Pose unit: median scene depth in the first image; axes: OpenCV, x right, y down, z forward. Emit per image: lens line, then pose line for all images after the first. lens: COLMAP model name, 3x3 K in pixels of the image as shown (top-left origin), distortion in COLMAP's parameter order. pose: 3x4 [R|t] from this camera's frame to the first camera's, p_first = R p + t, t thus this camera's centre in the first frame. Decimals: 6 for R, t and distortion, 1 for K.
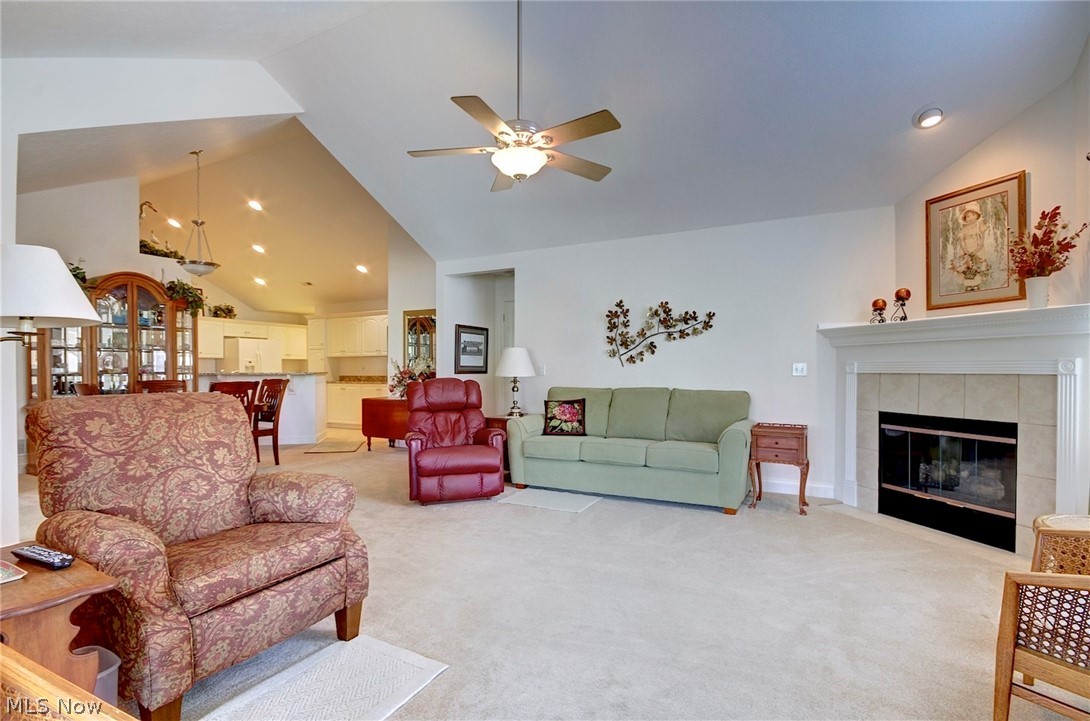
lens RADIAL K [[480.7, 0, 544.4], [0, 480.7, 376.5], [0, 0, 1]] dist [-0.001311, -0.000229]
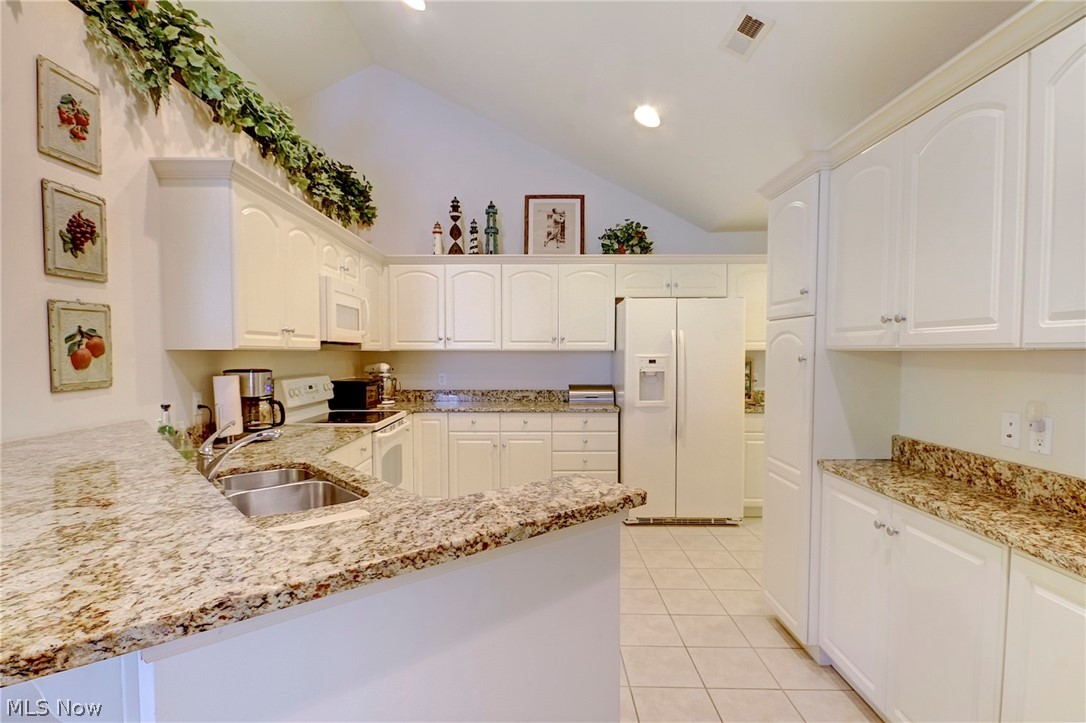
lens RADIAL K [[539.2, 0, 538.6], [0, 539.2, 374.5], [0, 0, 1]] dist [0.000857, -0.000076]
pose [[0.434172, 0.042358, -0.899834, -0.806369], [-0.016273, 0.999100, 0.039180, -0.102865], [0.900683, -0.002368, 0.434470, 2.166617]]
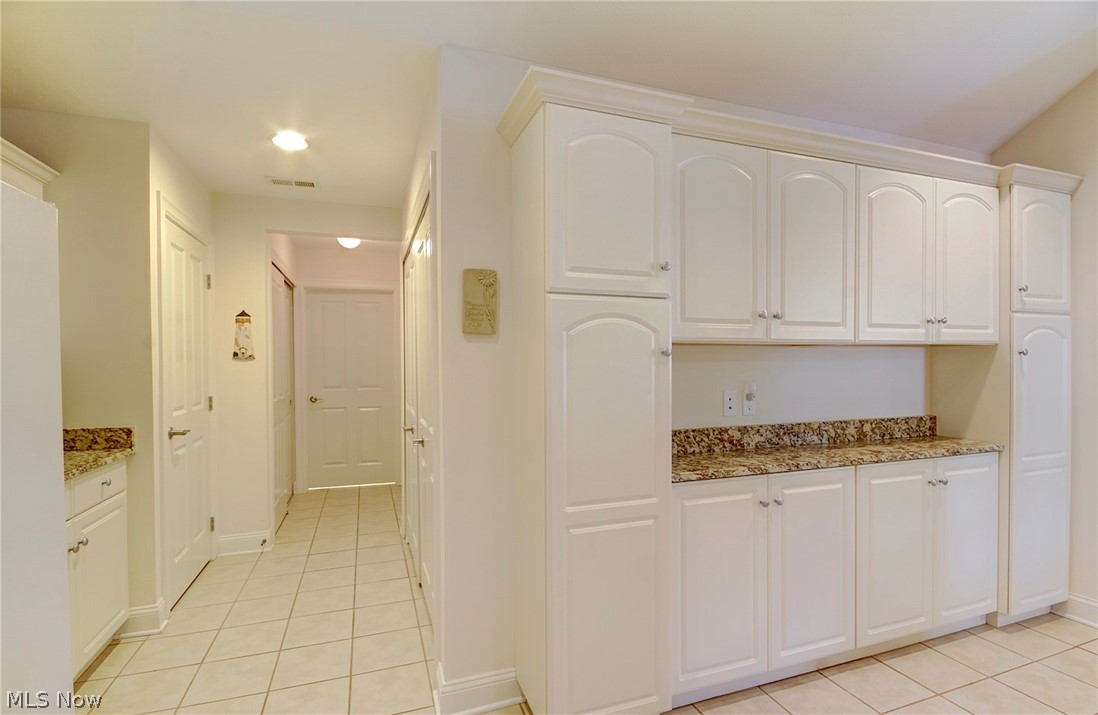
lens RADIAL K [[507.4, 0, 540.0], [0, 507.4, 370.7], [0, 0, 1]] dist [0.011879, -0.010670]
pose [[0.699406, -0.010876, 0.714642, -1.742268], [0.015579, 0.999879, -0.000030, -0.084186], [-0.714555, 0.011154, 0.699490, 2.510139]]
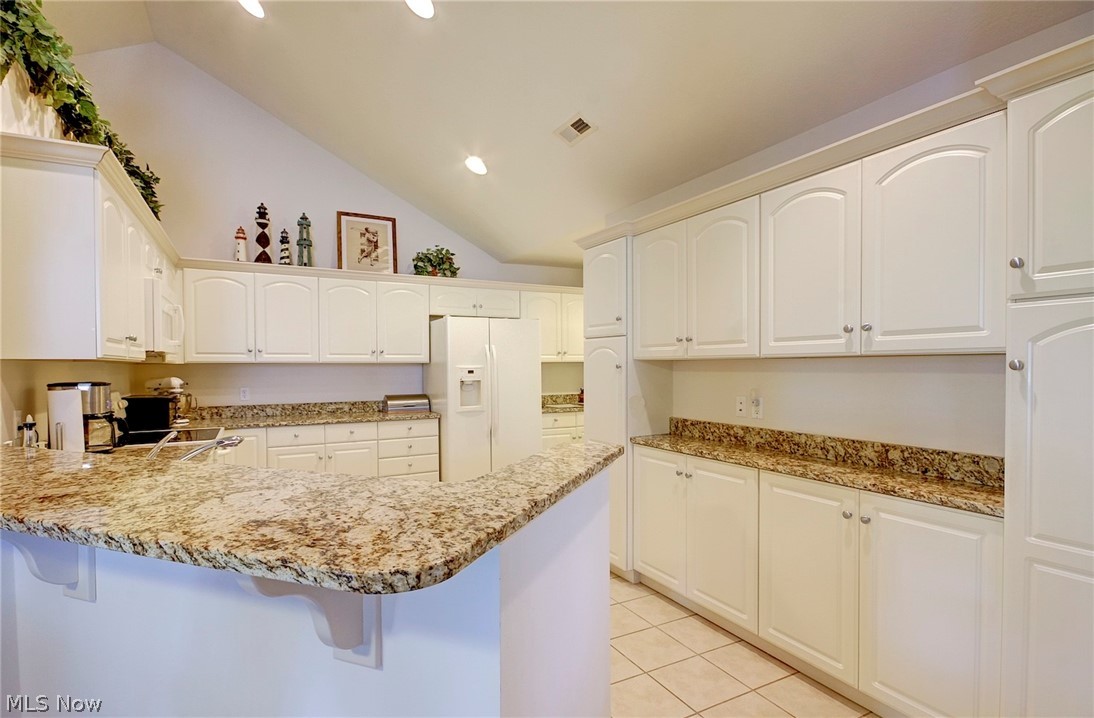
lens RADIAL K [[529.4, 0, 544.4], [0, 529.4, 369.9], [0, 0, 1]] dist [-0.000282, -0.000770]
pose [[0.814830, 0.004230, -0.579685, -0.837210], [-0.007373, 0.999968, -0.003067, -0.090891], [0.579654, 0.006773, 0.814835, 1.915184]]
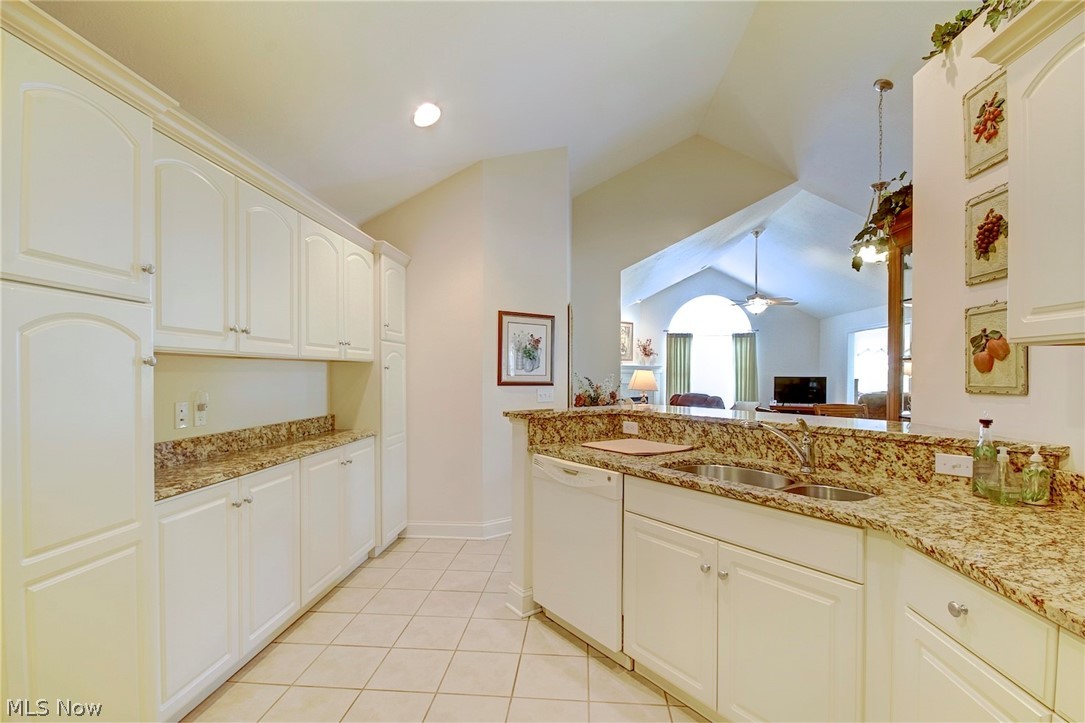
lens RADIAL K [[505.7, 0, 545.6], [0, 505.7, 381.9], [0, 0, 1]] dist [0.013386, 0.000179]
pose [[-0.374867, -0.013754, 0.926976, -1.868653], [0.015344, 0.999661, 0.021037, -0.086311], [-0.926952, 0.022110, -0.374529, 2.613420]]
